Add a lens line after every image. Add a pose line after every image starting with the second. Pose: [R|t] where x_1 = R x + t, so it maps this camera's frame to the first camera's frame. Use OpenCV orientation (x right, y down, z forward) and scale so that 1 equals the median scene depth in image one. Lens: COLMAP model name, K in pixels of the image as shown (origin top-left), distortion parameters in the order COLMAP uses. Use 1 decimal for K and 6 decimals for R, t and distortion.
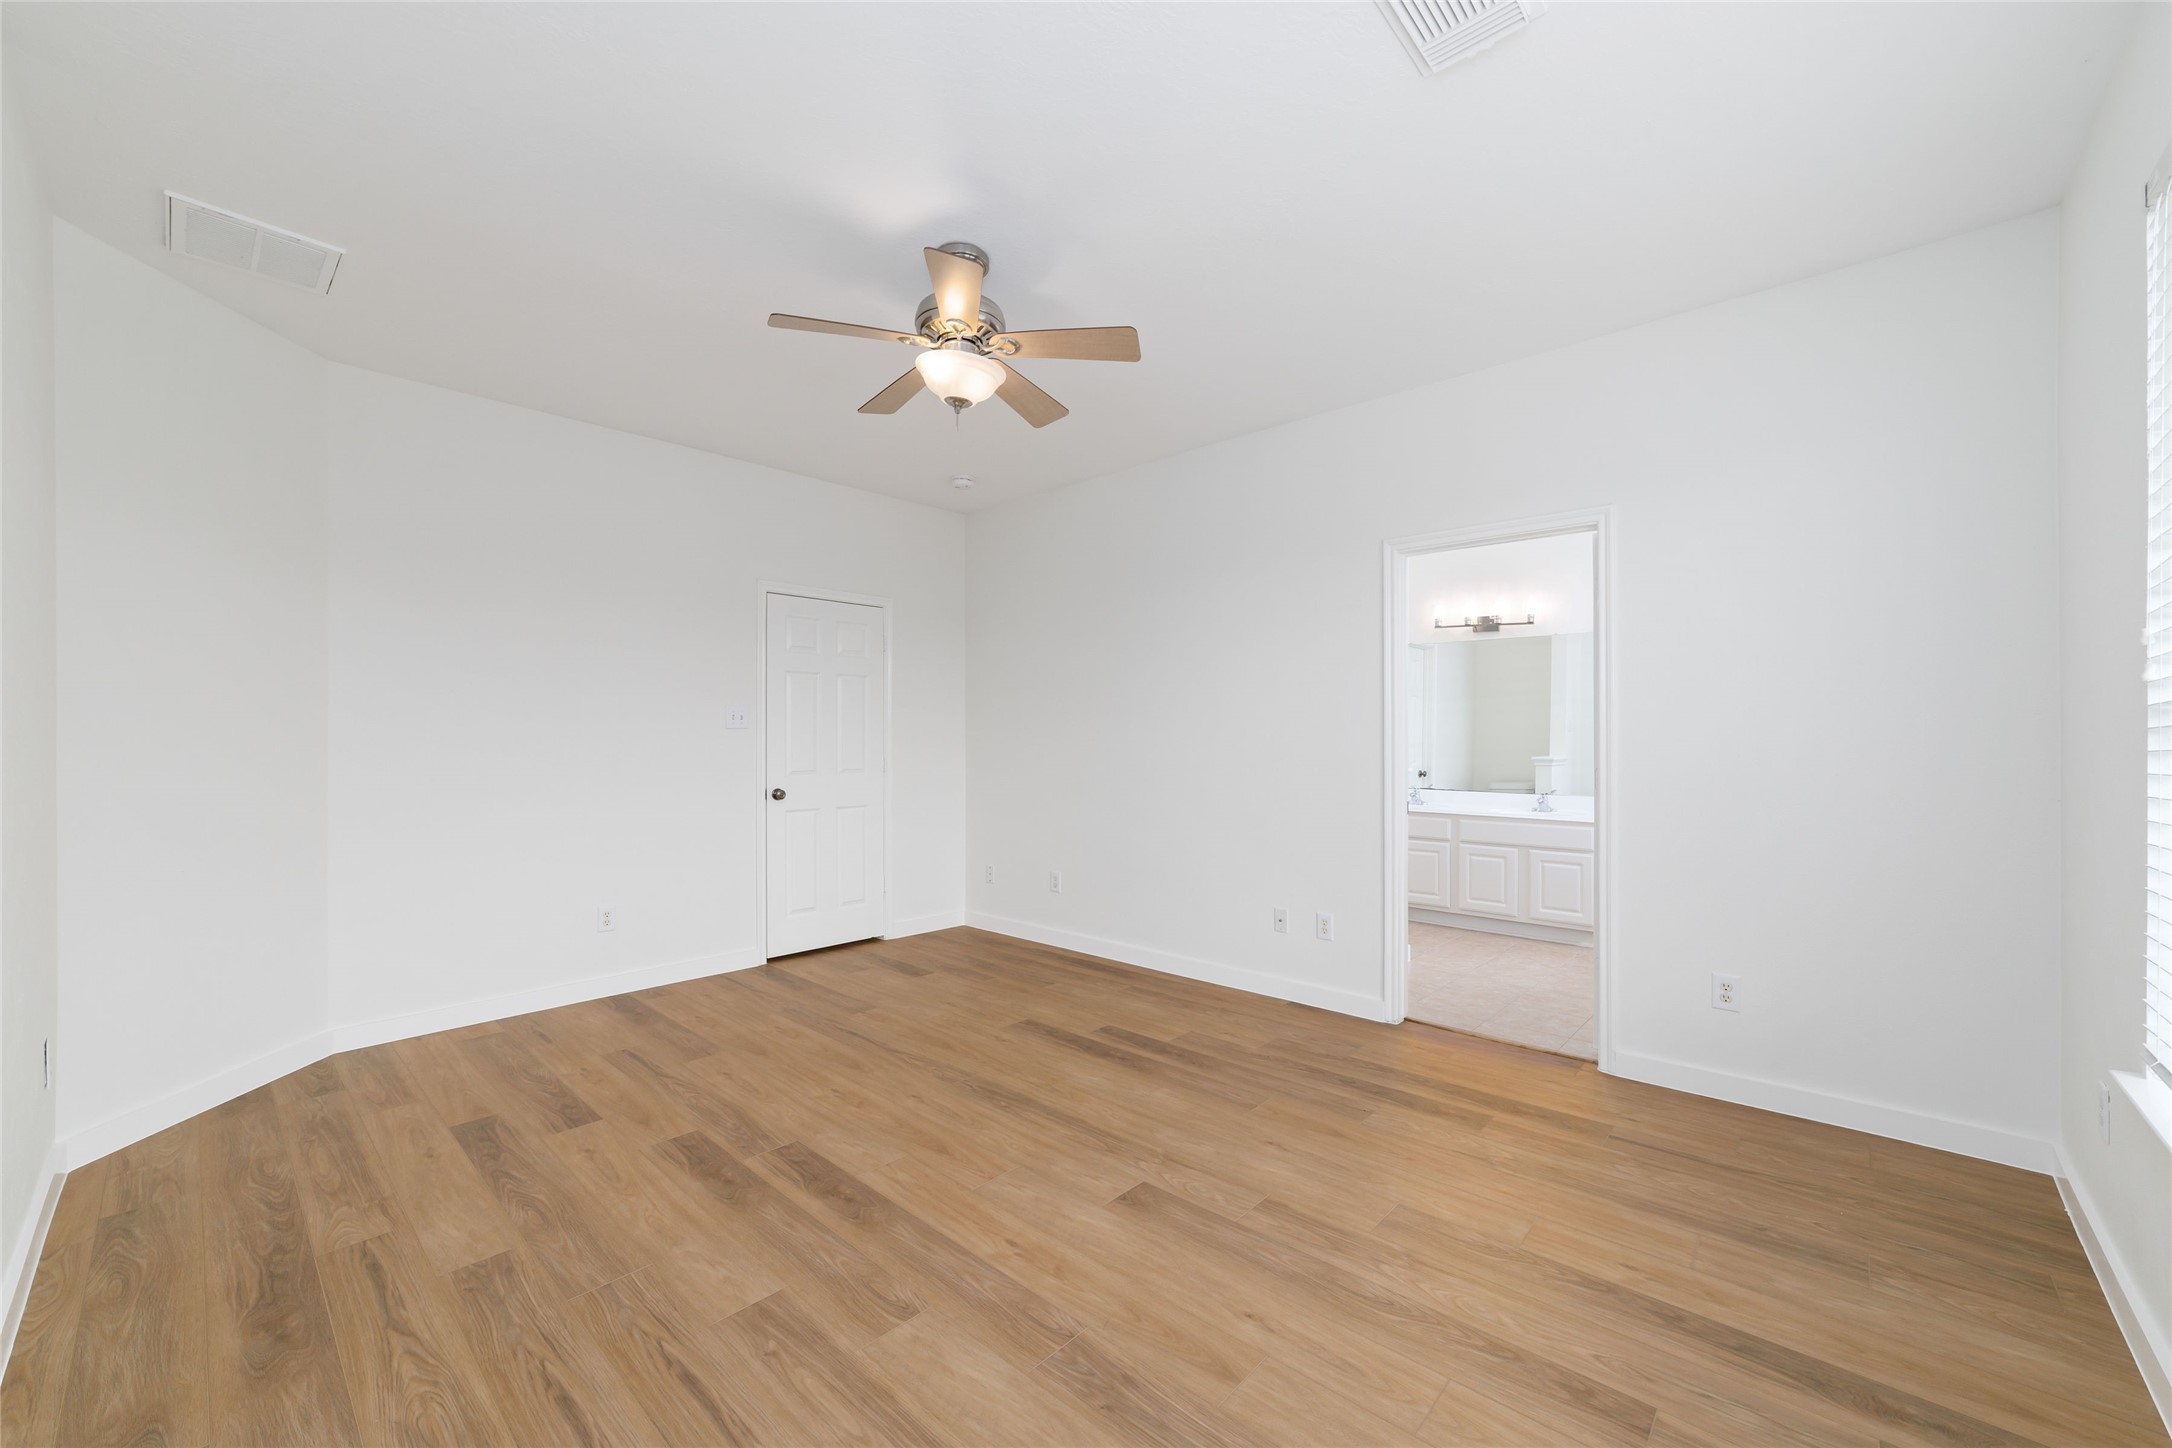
lens RADIAL K [[845.7, 0, 1082.9], [0, 845.7, 732.8], [0, 0, 1]] dist [-0.024166, 0.009091]
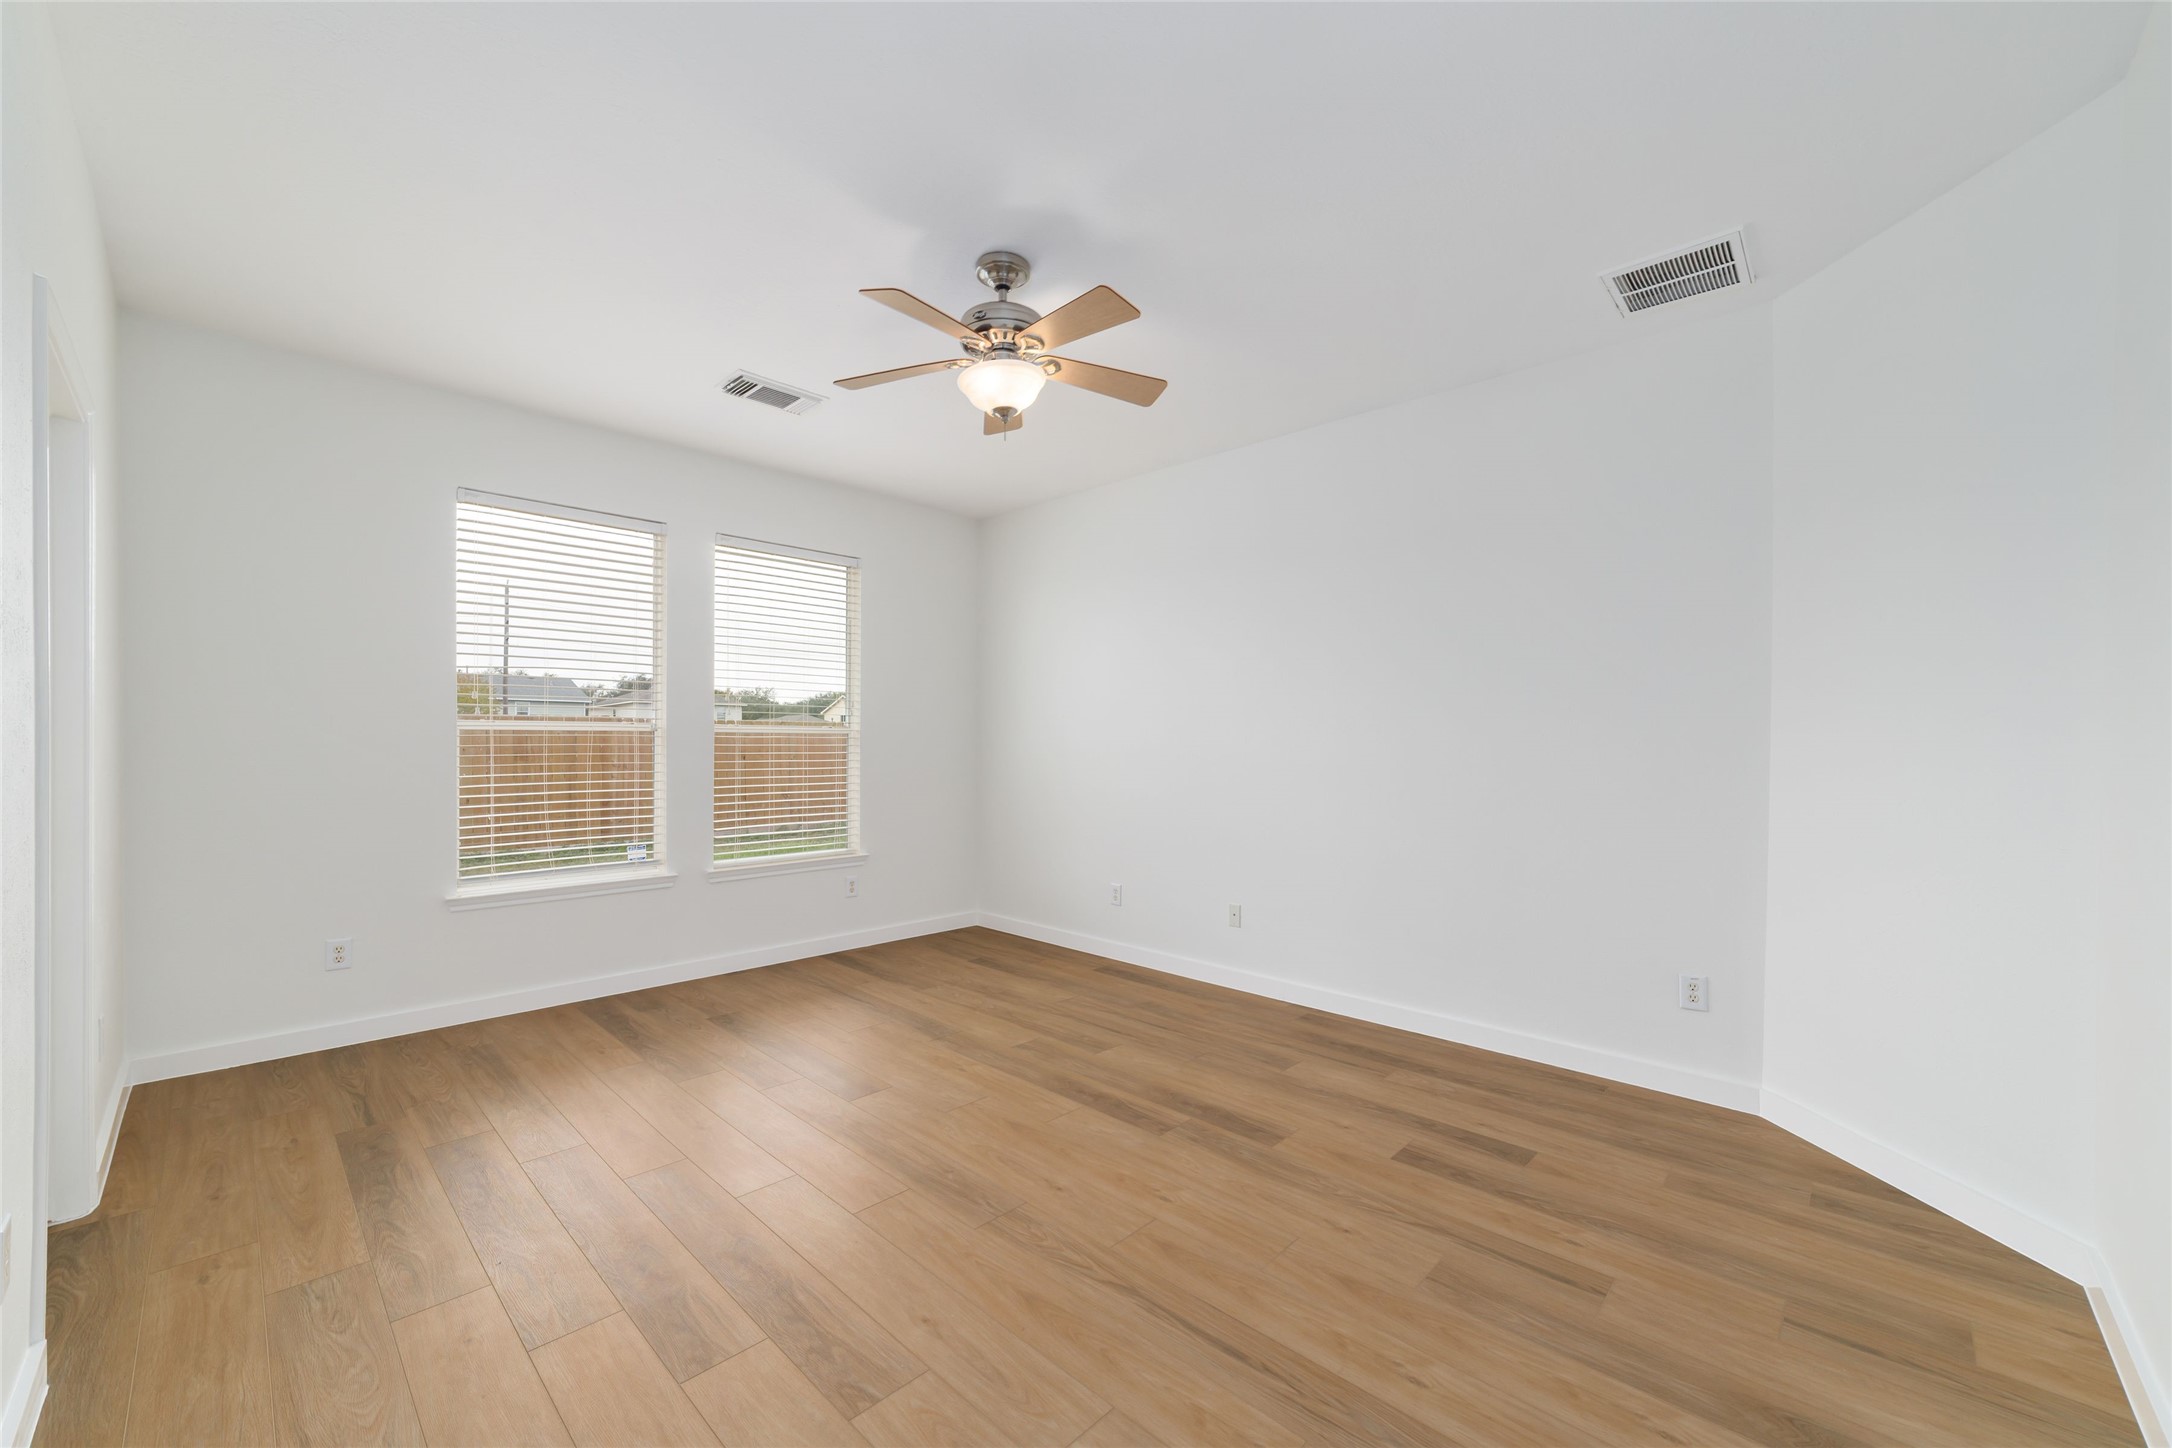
lens RADIAL K [[845.7, 0, 1082.9], [0, 845.7, 732.8], [0, 0, 1]] dist [-0.024166, 0.009091]
pose [[-0.999771, -0.003310, 0.021121, -0.291213], [-0.003724, 0.999801, -0.019592, 0.017755], [-0.021052, -0.019666, -0.999585, 2.208064]]
